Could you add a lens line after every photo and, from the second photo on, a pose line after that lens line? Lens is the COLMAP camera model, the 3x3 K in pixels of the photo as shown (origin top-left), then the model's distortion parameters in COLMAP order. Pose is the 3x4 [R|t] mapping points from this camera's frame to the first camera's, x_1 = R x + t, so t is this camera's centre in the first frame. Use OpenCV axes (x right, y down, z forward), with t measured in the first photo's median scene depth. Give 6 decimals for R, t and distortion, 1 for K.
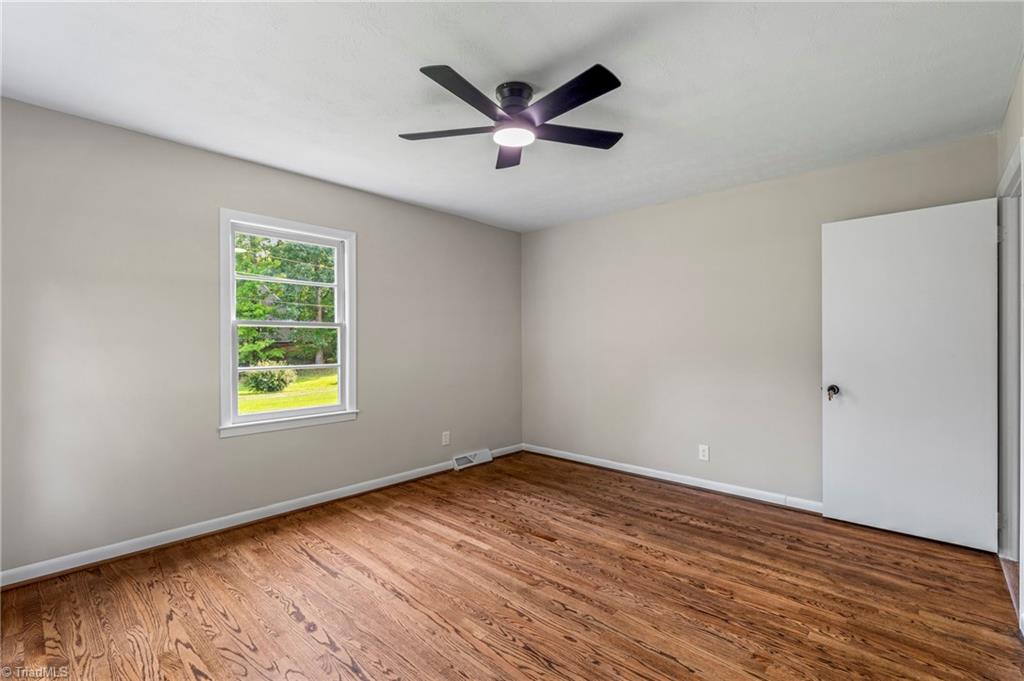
lens RADIAL K [[453.2, 0, 510.0], [0, 453.2, 344.1], [0, 0, 1]] dist [-0.012393, 0.001074]
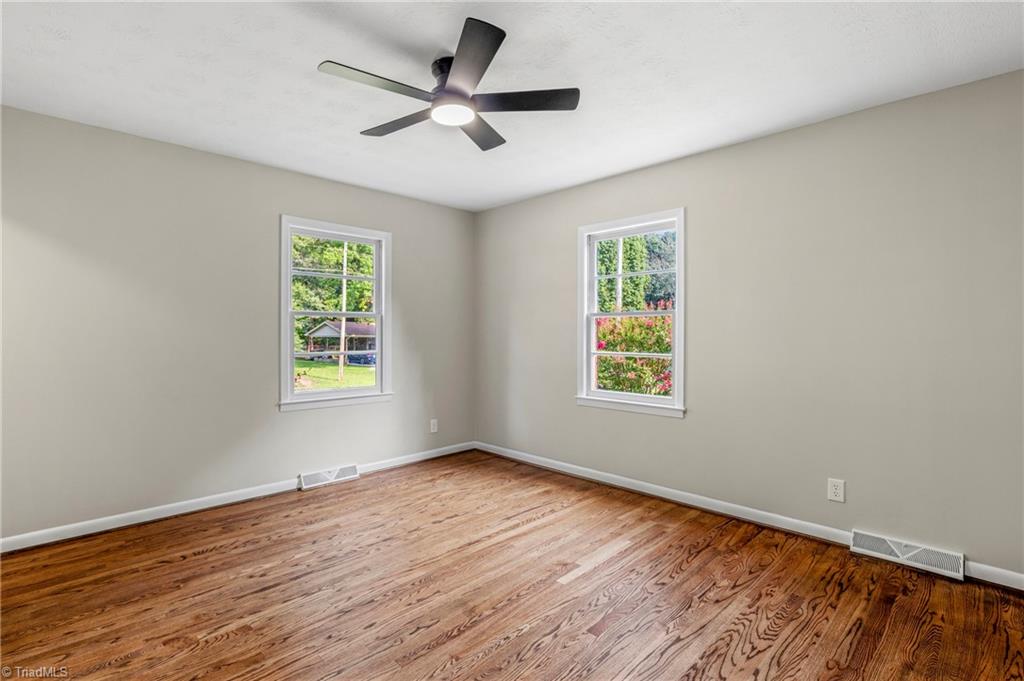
lens RADIAL K [[483.0, 0, 508.6], [0, 483.0, 338.9], [0, 0, 1]] dist [-0.007018, 0.000045]
pose [[-0.036796, 0.015634, -0.999200, 0.728100], [-0.006932, 0.999850, 0.015900, -0.001920], [0.999299, 0.007511, -0.036682, 0.826817]]
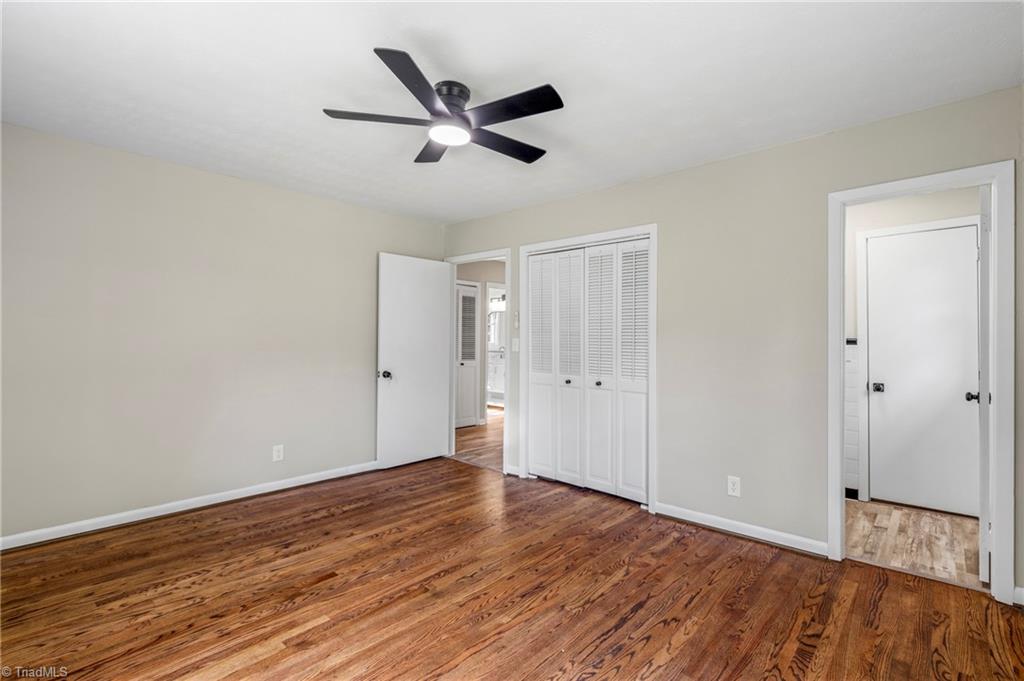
lens RADIAL K [[483.0, 0, 512.7], [0, 483.0, 341.4], [0, 0, 1]] dist [-0.007018, 0.000045]
pose [[-0.019740, -0.001488, 0.999804, -0.743191], [-0.003069, 0.999994, 0.001427, -0.002818], [-0.999800, -0.003040, -0.019744, 0.630400]]
